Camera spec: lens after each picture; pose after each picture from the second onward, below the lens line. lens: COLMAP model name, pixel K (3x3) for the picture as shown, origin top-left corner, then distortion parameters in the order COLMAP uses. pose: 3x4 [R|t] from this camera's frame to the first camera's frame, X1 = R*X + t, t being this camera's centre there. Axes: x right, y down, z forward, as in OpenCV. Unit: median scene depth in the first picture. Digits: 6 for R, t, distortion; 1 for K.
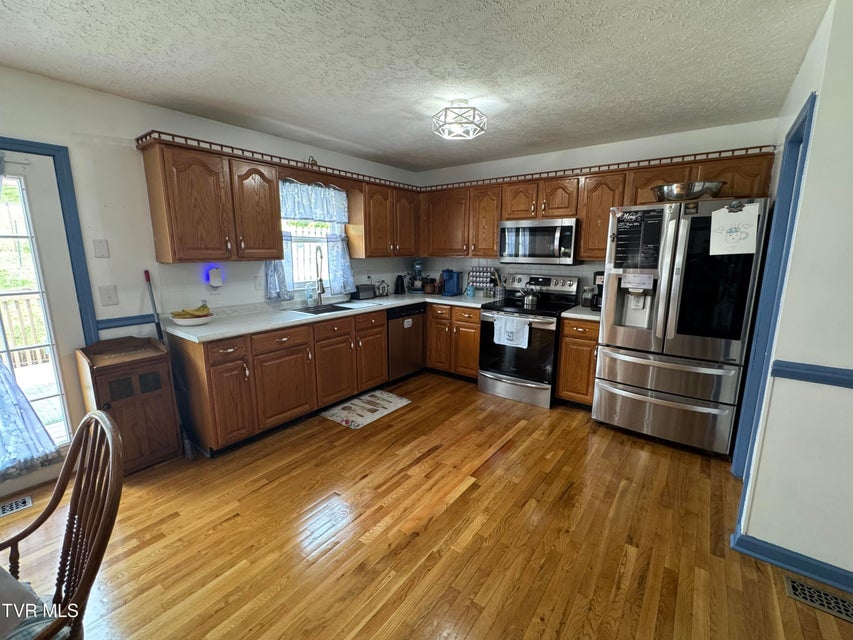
lens RADIAL K [[374.3, 0, 425.1], [0, 374.3, 320.0], [0, 0, 1]] dist [-0.002742, 0.001388]
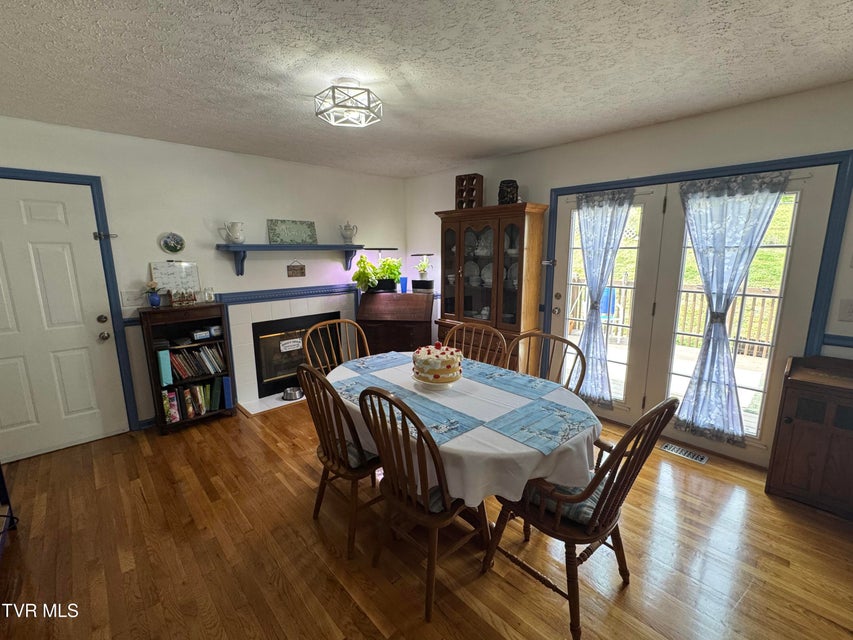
lens RADIAL K [[374.3, 0, 426.0], [0, 374.3, 318.3], [0, 0, 1]] dist [-0.002742, 0.001388]
pose [[-0.167933, 0.179712, -0.969279, 0.153669], [-0.176723, 0.961826, 0.208948, -0.045415], [0.969829, 0.206384, -0.129763, 0.119620]]
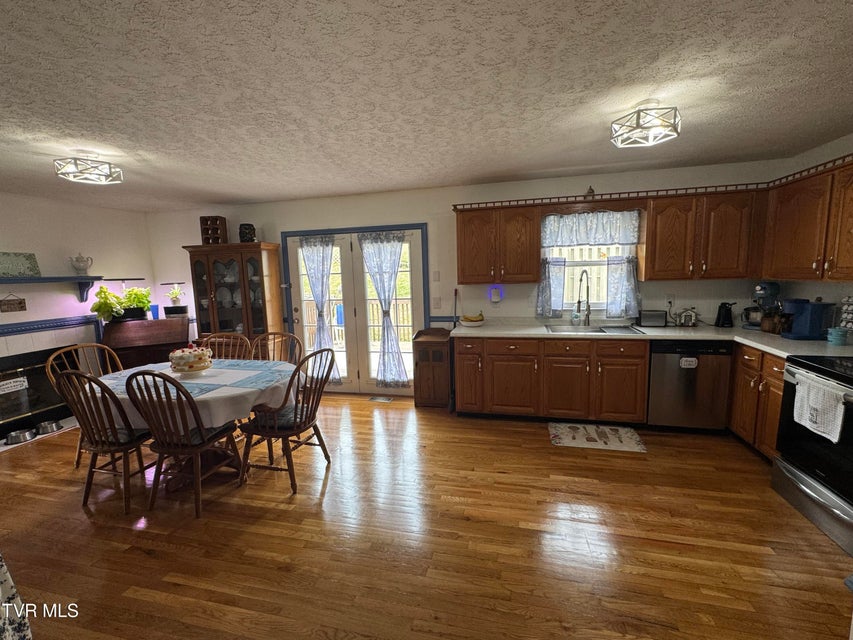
lens RADIAL K [[374.3, 0, 425.5], [0, 374.3, 319.9], [0, 0, 1]] dist [-0.002742, 0.001388]
pose [[0.395906, 0.105141, -0.912252, 0.600961], [-0.140769, 0.988631, 0.052852, -0.059601], [0.907438, 0.107492, 0.406205, 0.213057]]
